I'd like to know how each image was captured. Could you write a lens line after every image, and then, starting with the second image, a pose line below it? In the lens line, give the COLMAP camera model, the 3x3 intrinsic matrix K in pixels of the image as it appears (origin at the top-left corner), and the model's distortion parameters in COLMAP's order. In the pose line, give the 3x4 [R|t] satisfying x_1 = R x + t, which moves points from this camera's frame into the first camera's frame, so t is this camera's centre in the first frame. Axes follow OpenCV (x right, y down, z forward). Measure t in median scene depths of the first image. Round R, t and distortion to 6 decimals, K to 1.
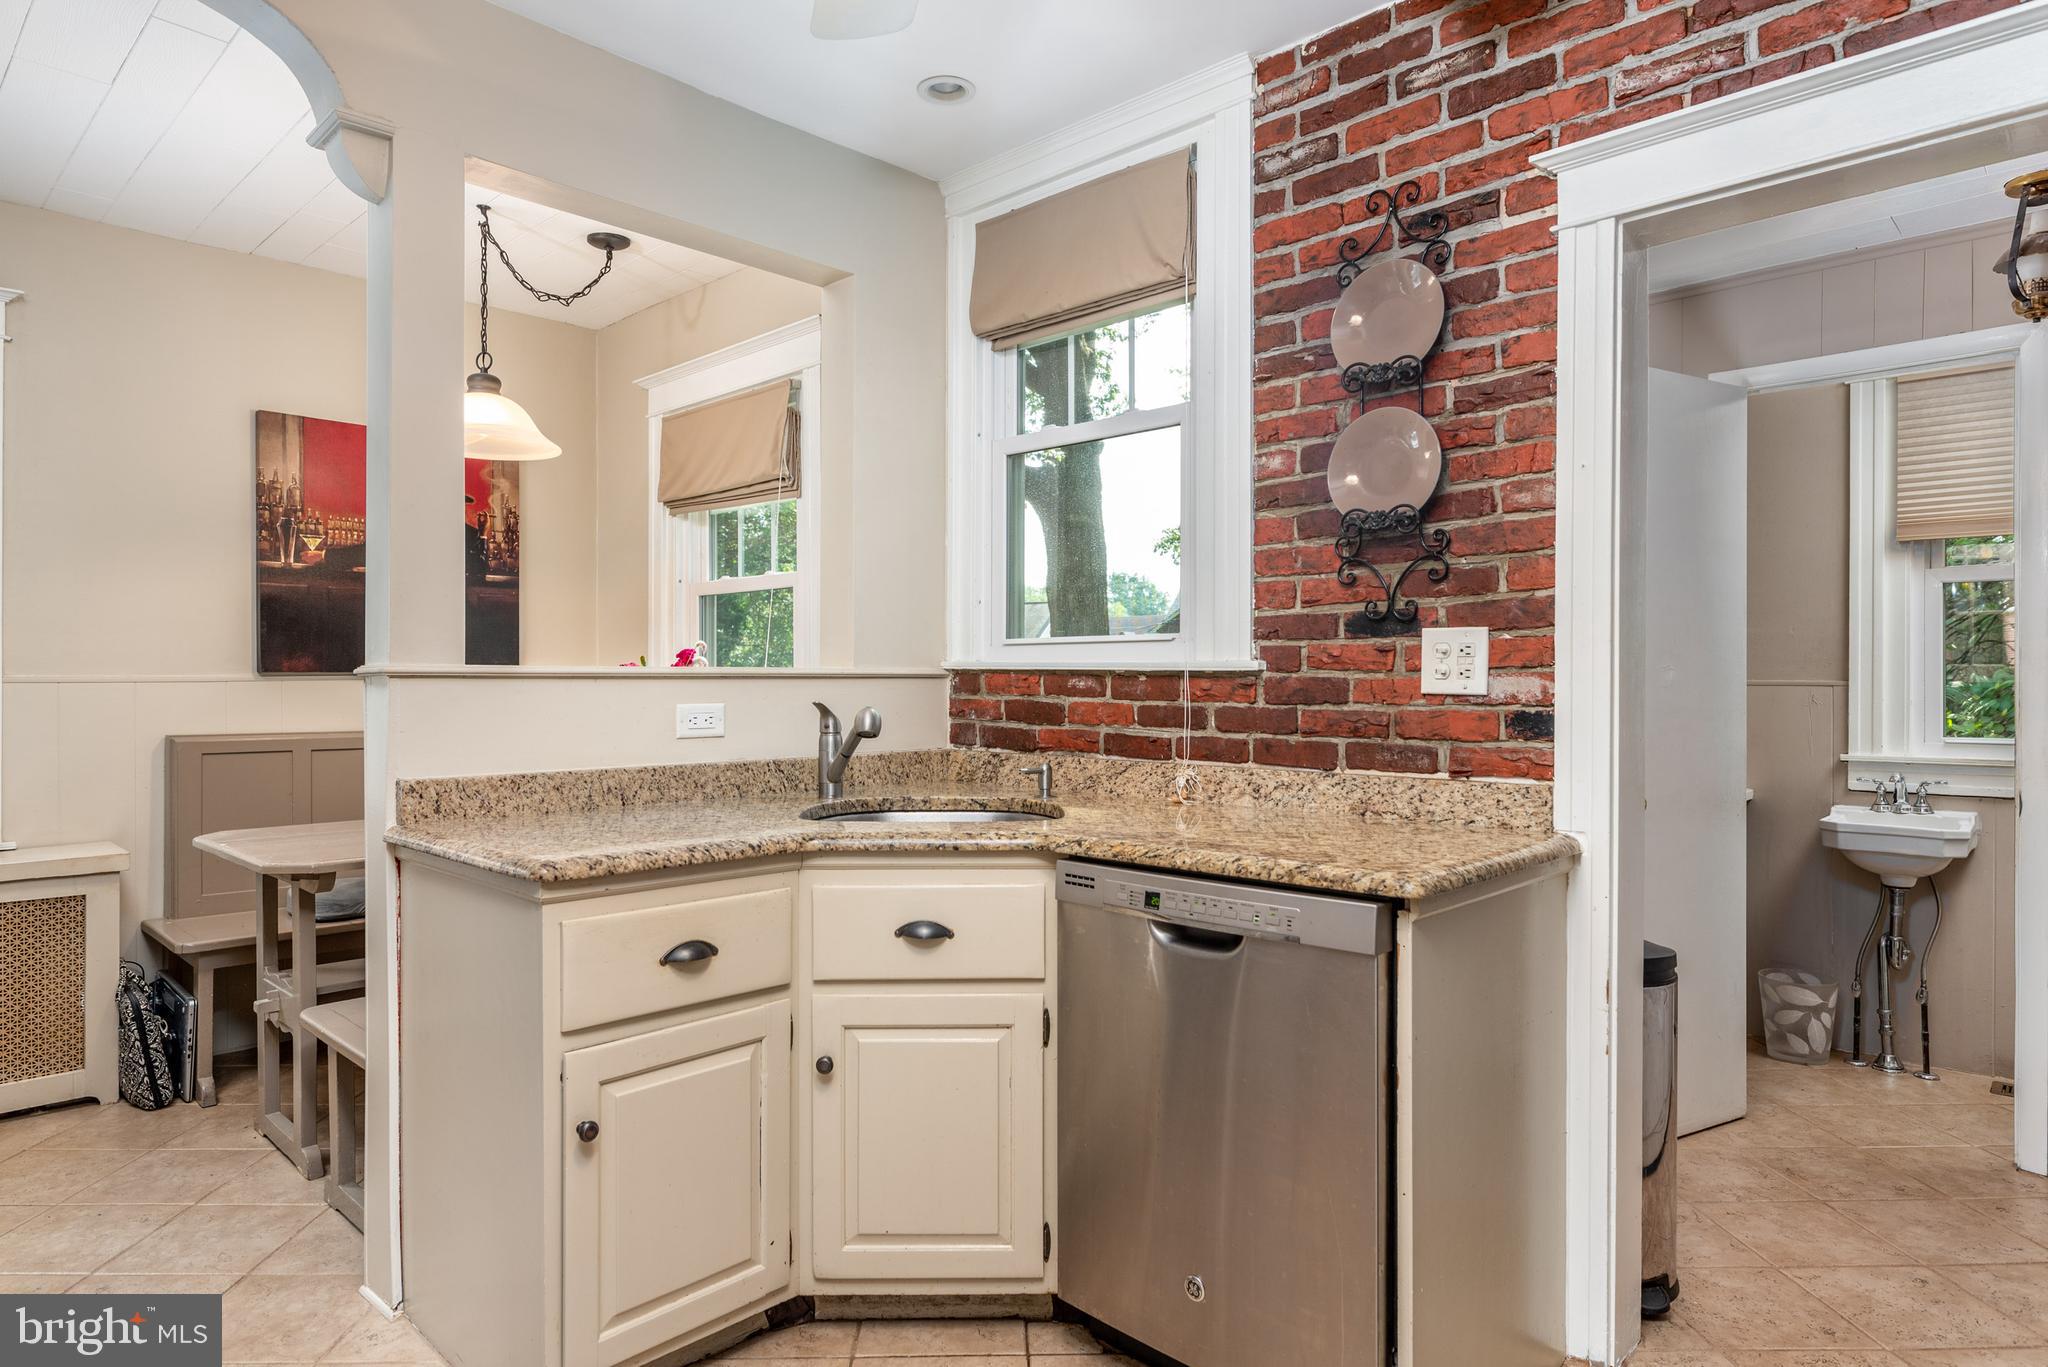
lens RADIAL K [[1196.4, 0, 1000.5], [0, 1196.4, 681.5], [0, 0, 1]] dist [-0.003264, -0.001809]
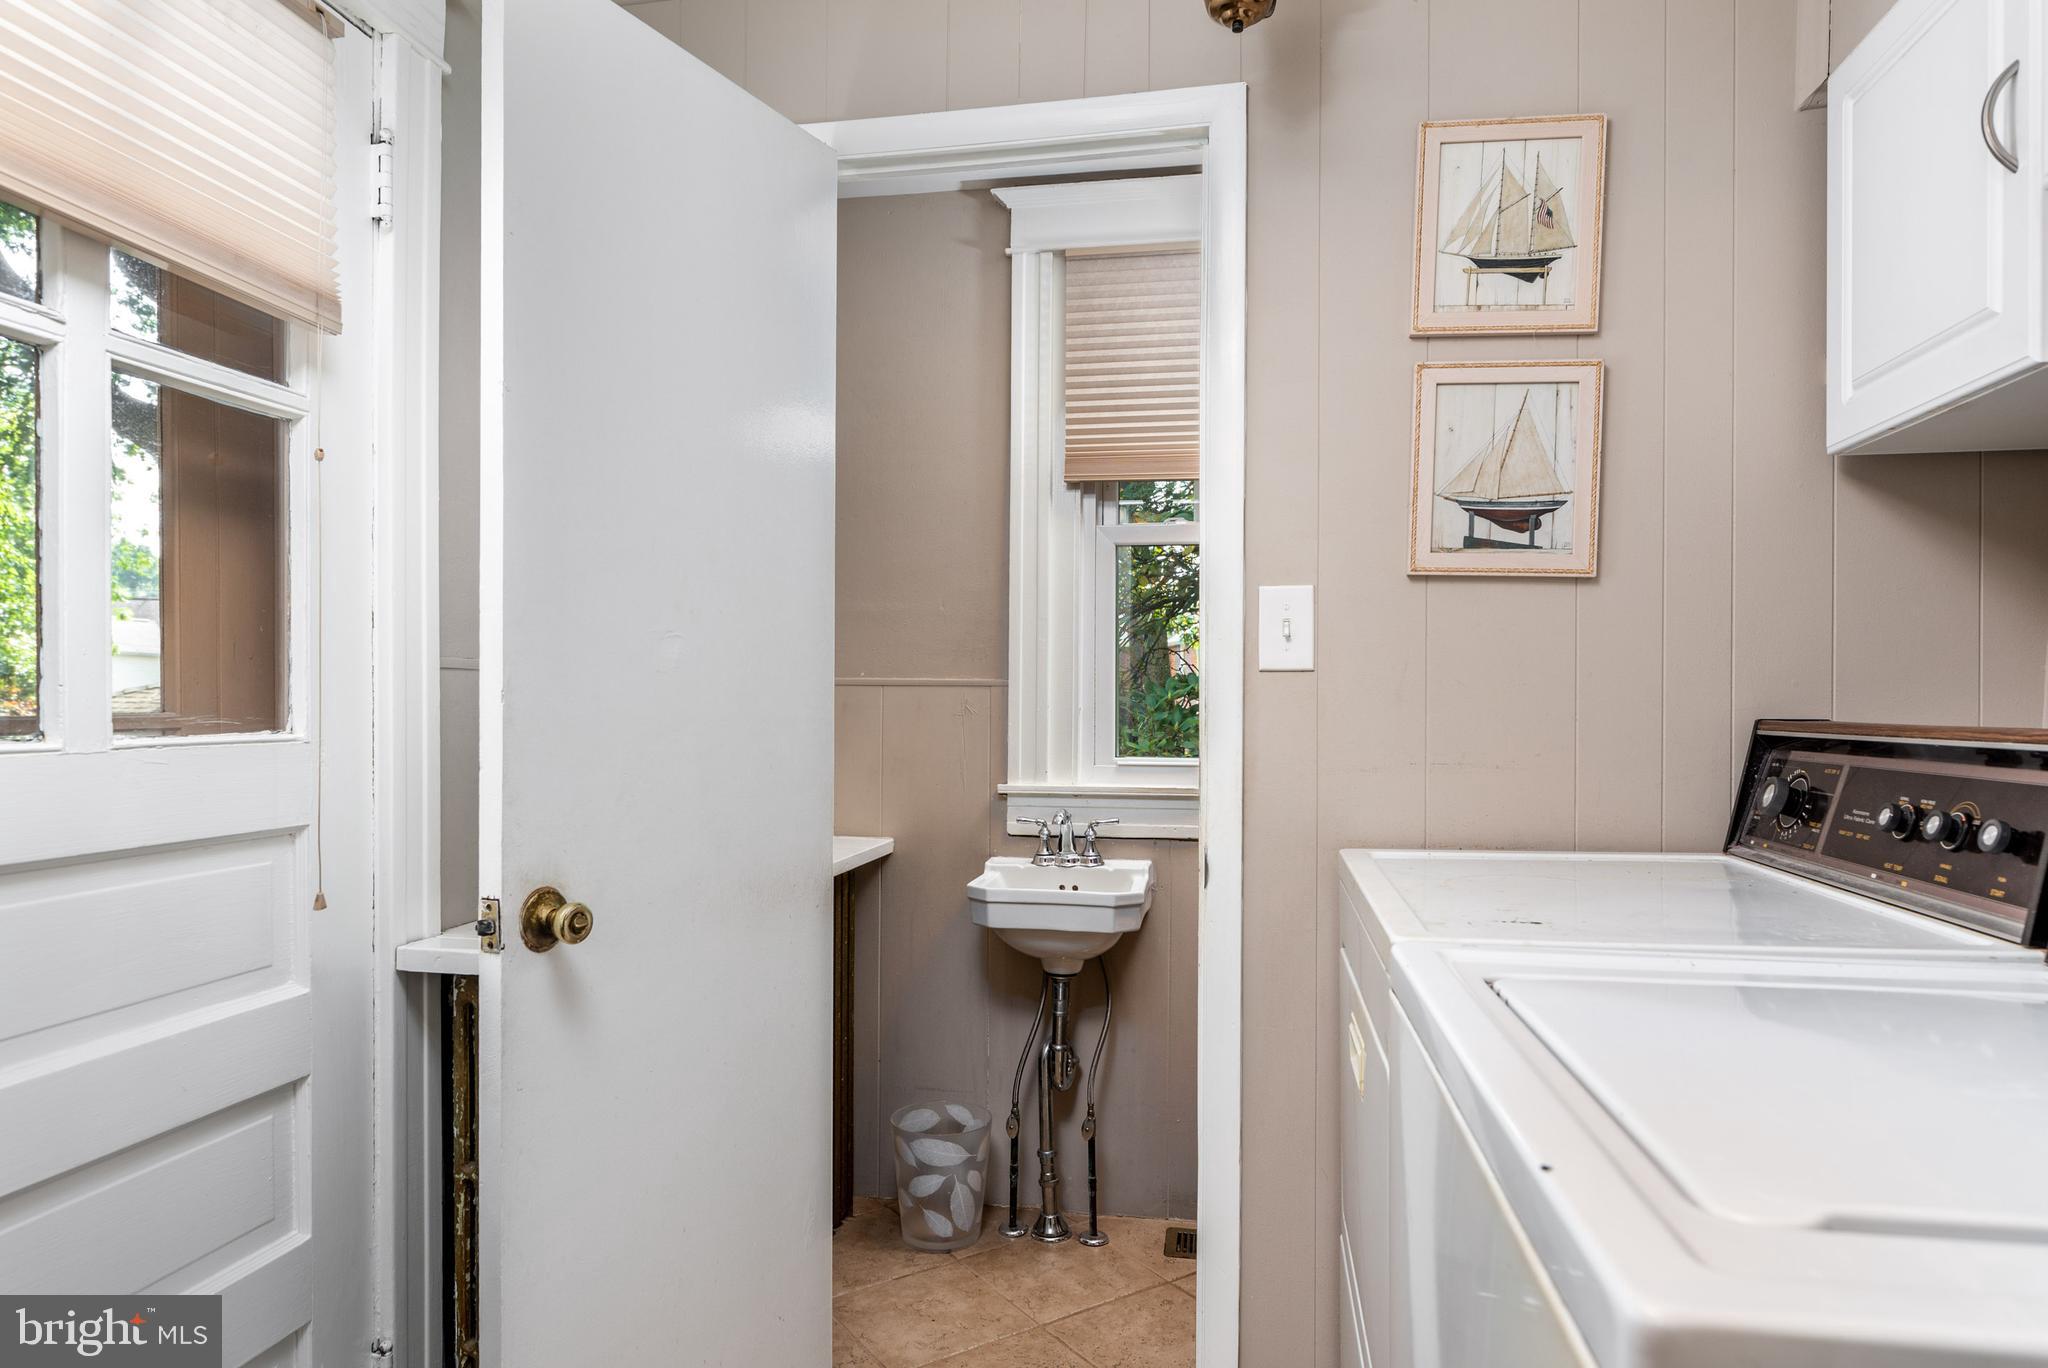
lens RADIAL K [[1182.5, 0, 1024.4], [0, 1182.5, 700.6], [0, 0, 1]] dist [-0.001179, 0.000176]
pose [[0.836243, 0.008303, 0.548295, 0.351139], [-0.004977, 0.999959, -0.007551, 0.017993], [-0.548336, 0.003586, 0.836251, 0.430653]]
